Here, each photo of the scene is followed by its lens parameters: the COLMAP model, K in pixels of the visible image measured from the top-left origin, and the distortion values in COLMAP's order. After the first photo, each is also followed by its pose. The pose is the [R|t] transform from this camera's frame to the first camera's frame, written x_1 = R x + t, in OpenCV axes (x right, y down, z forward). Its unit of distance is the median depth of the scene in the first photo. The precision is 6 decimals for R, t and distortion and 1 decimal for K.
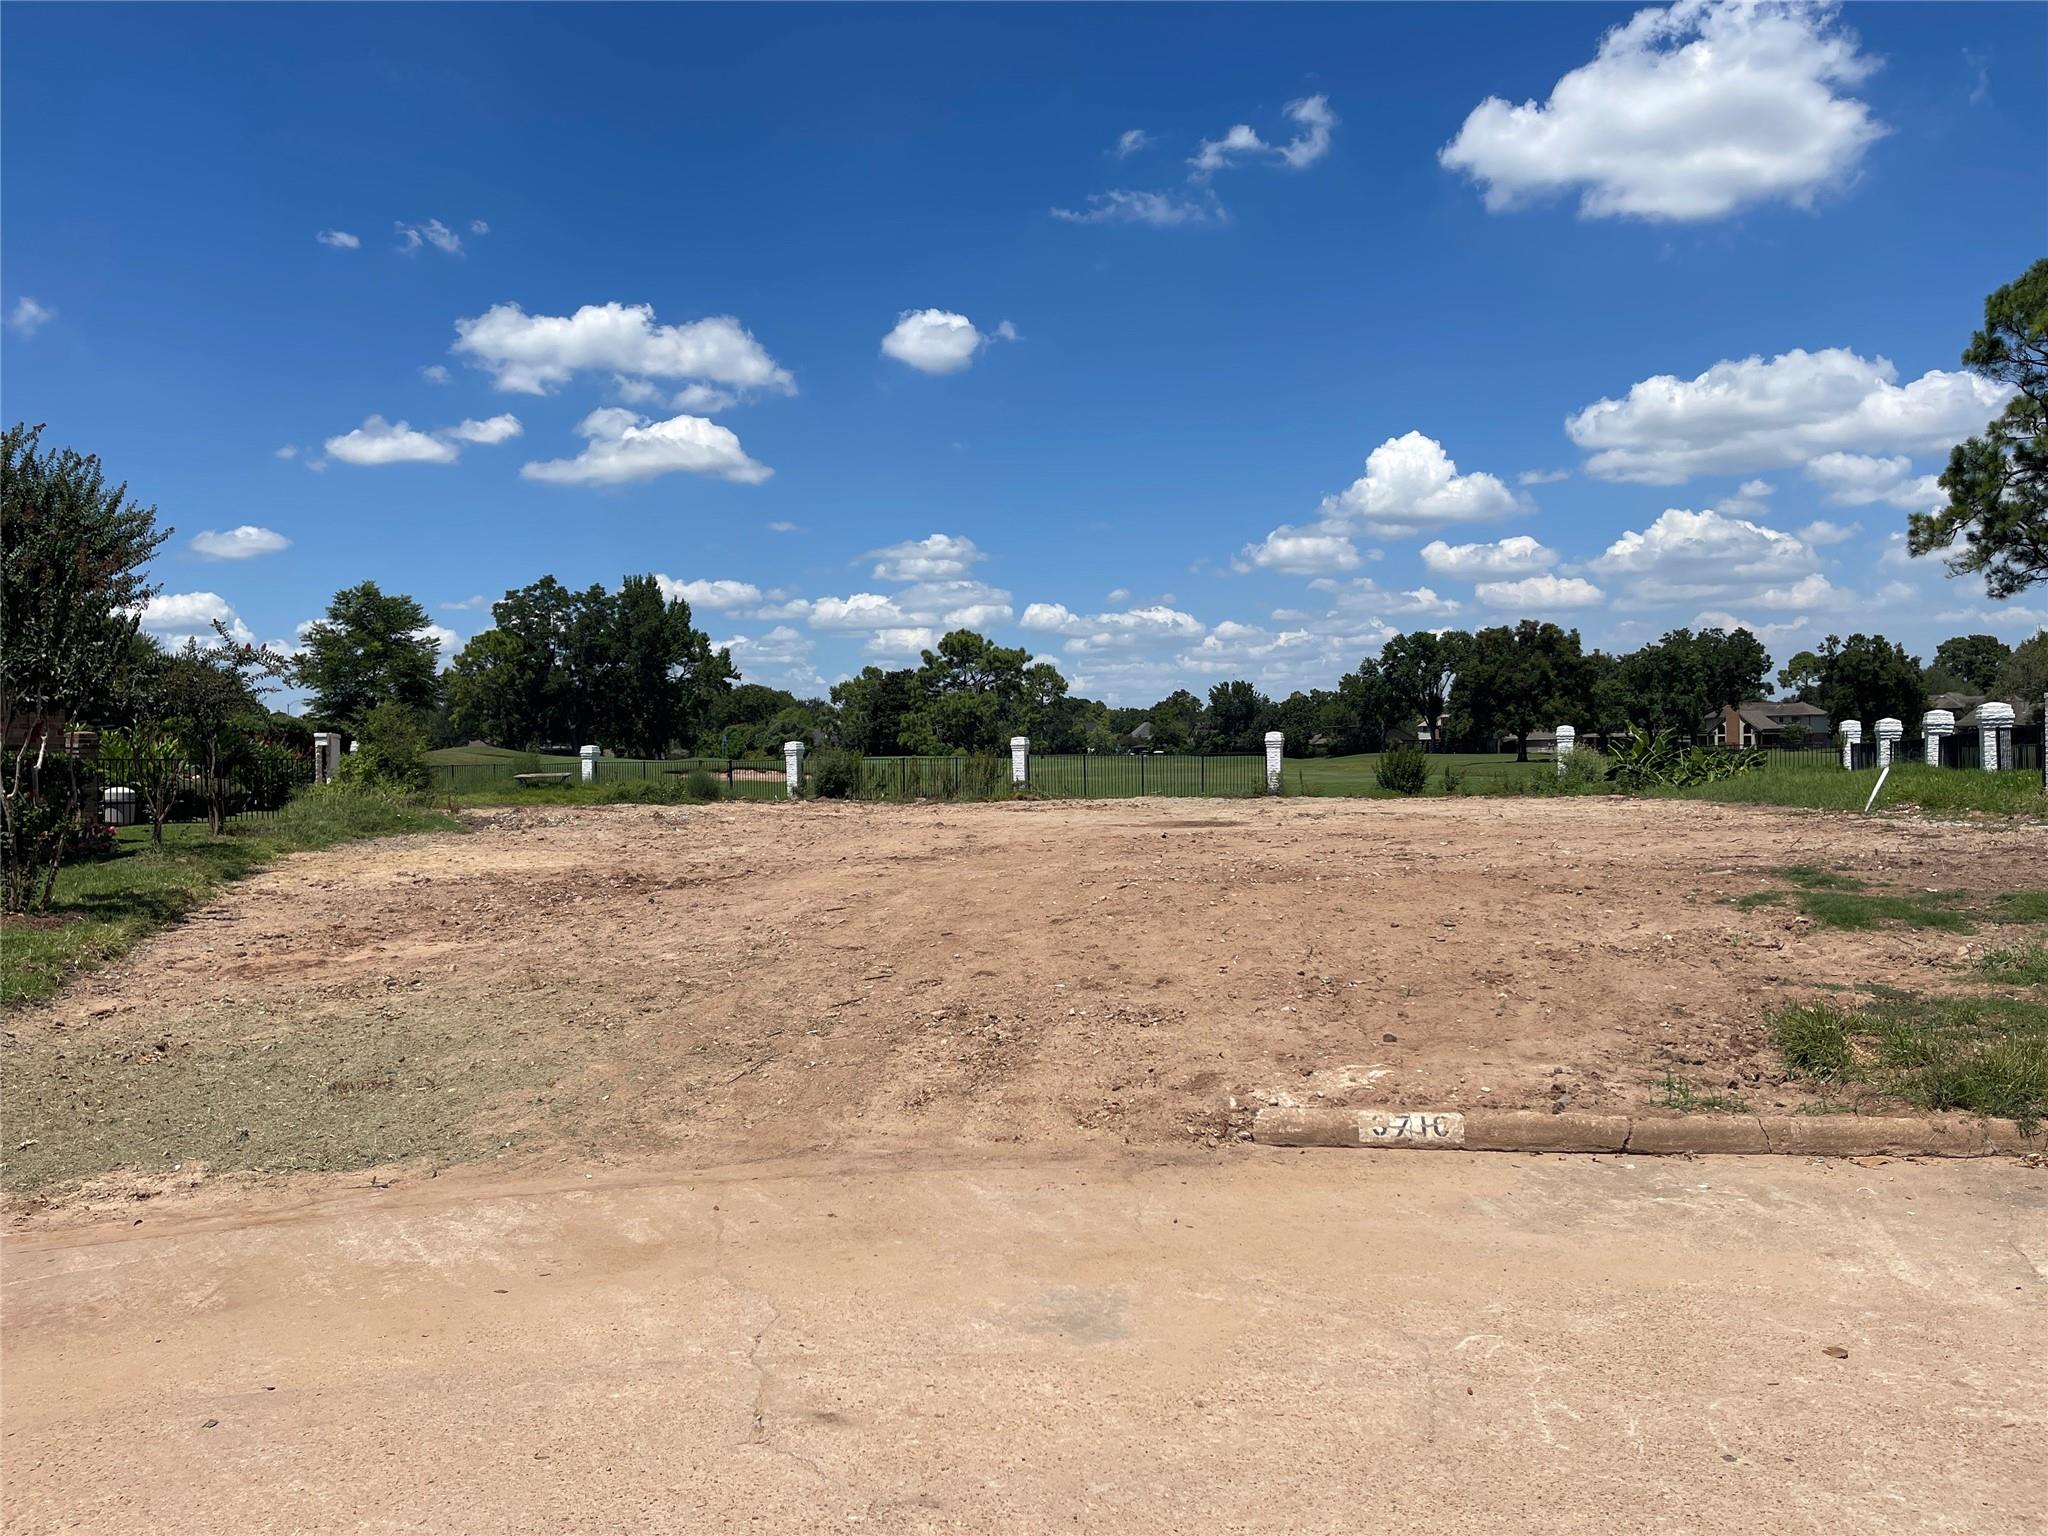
lens RADIAL K [[1537.9, 0, 1023.9], [0, 1537.9, 779.7], [0, 0, 1]] dist [0.066048, -0.089070]
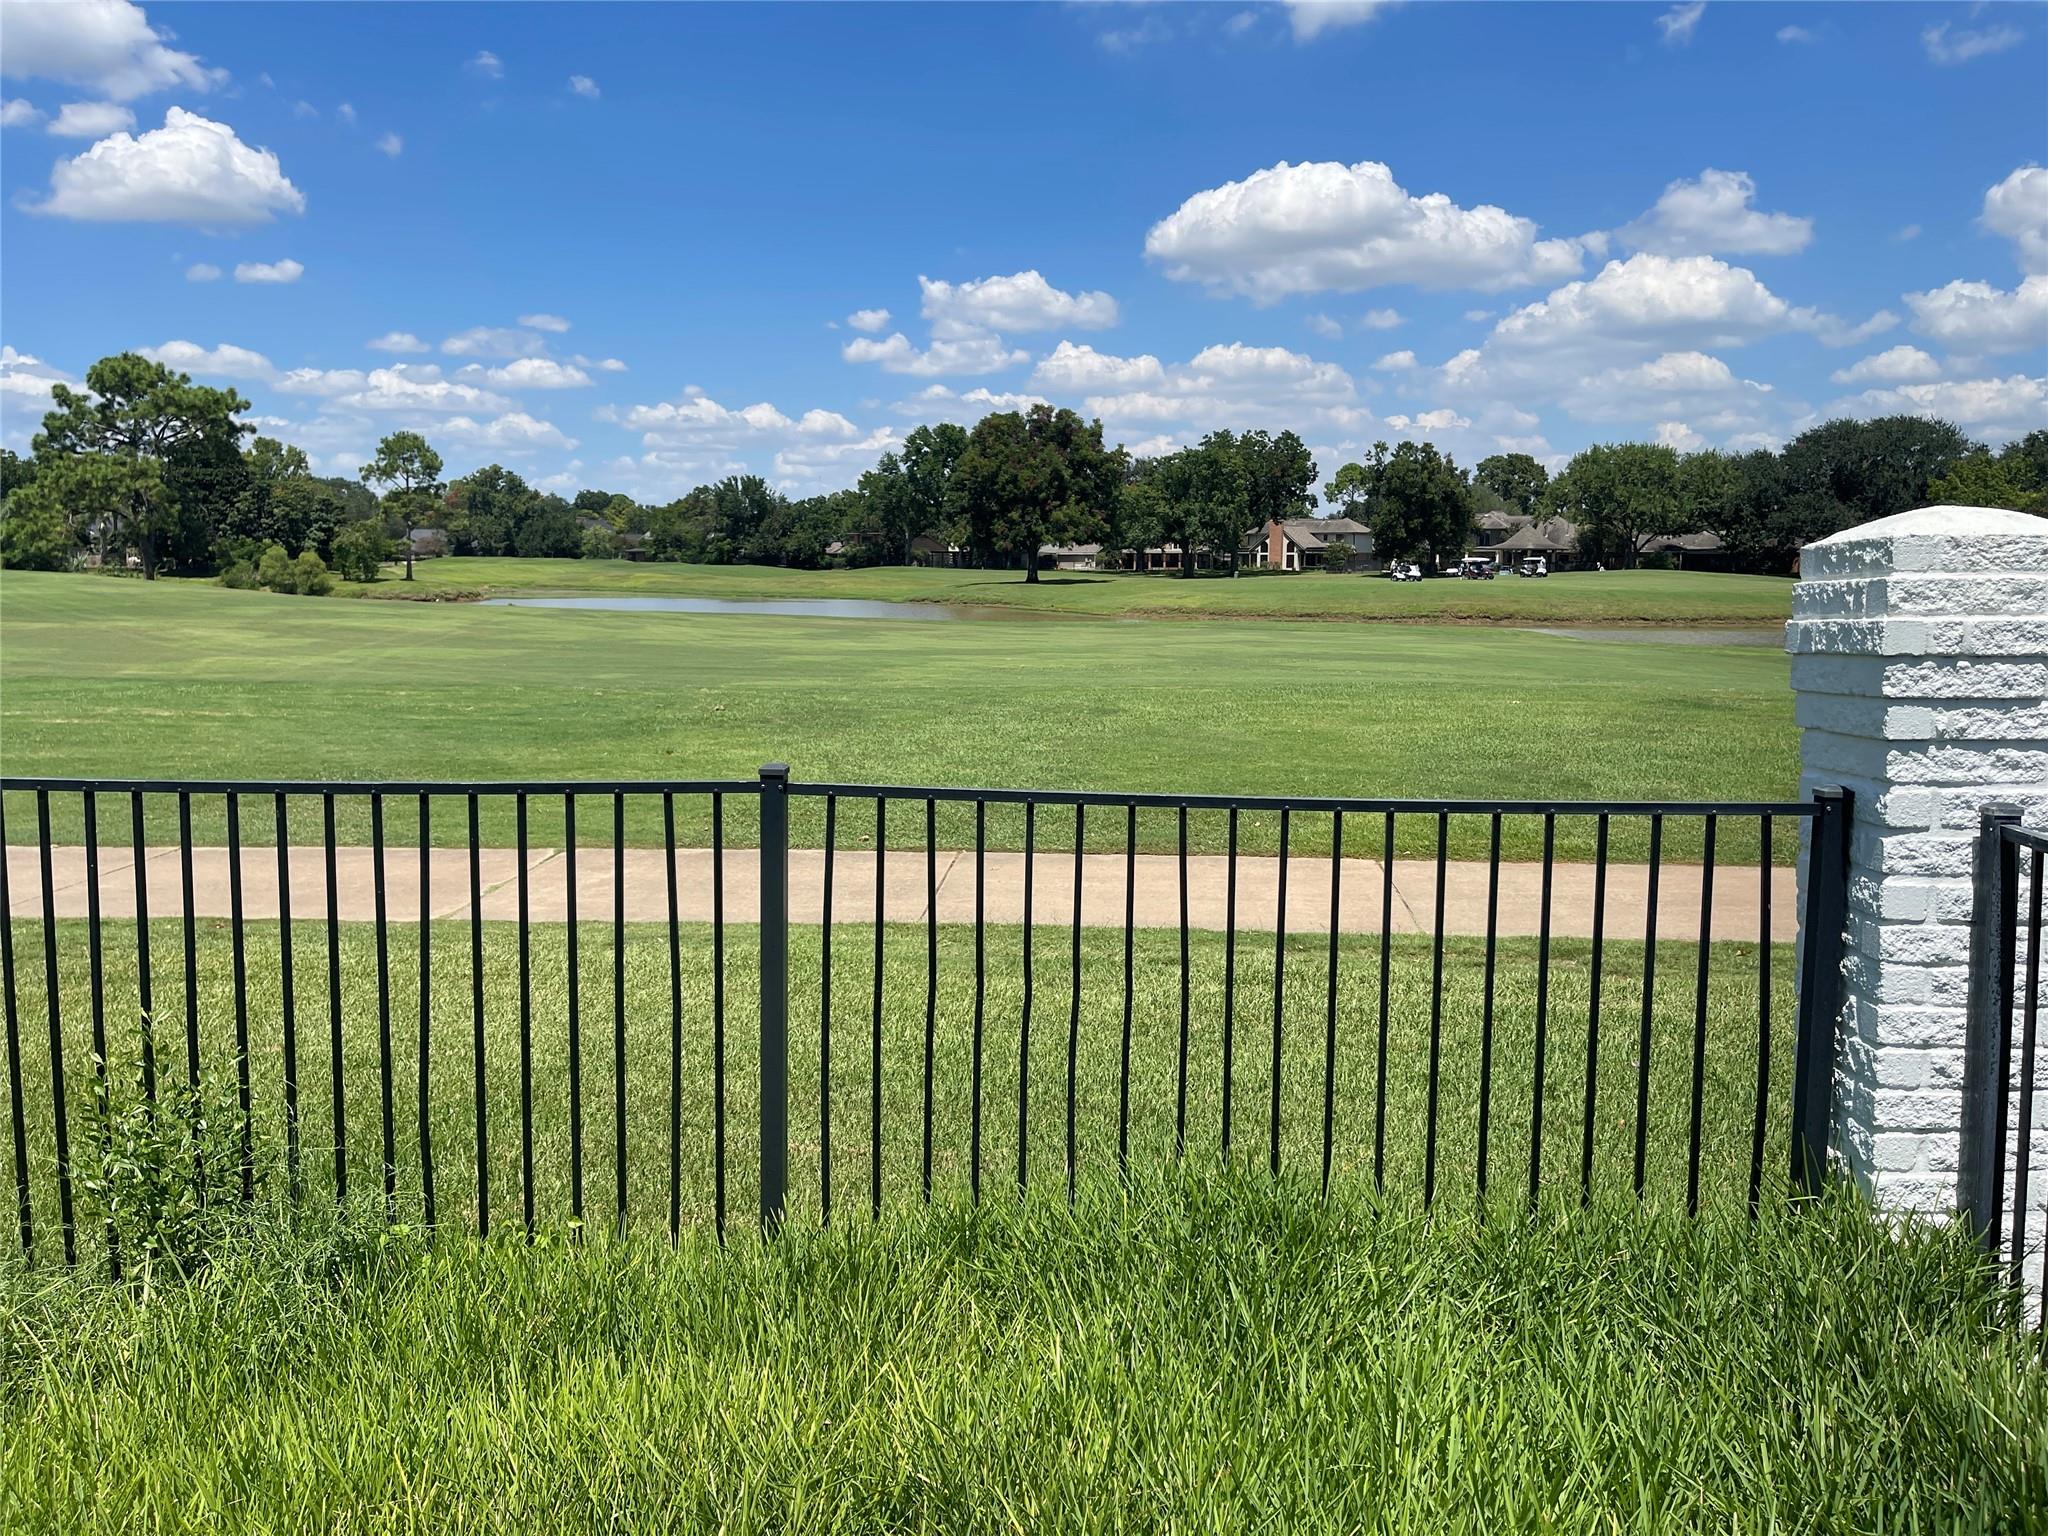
lens RADIAL K [[1537.9, 0, 1018.6], [0, 1537.9, 757.9], [0, 0, 1]] dist [0.066048, -0.089070]
pose [[0.966957, -0.011421, 0.254685, 0.089159], [-0.016850, 0.993949, 0.108546, -0.006157], [-0.254384, -0.109250, 0.960913, 0.176926]]
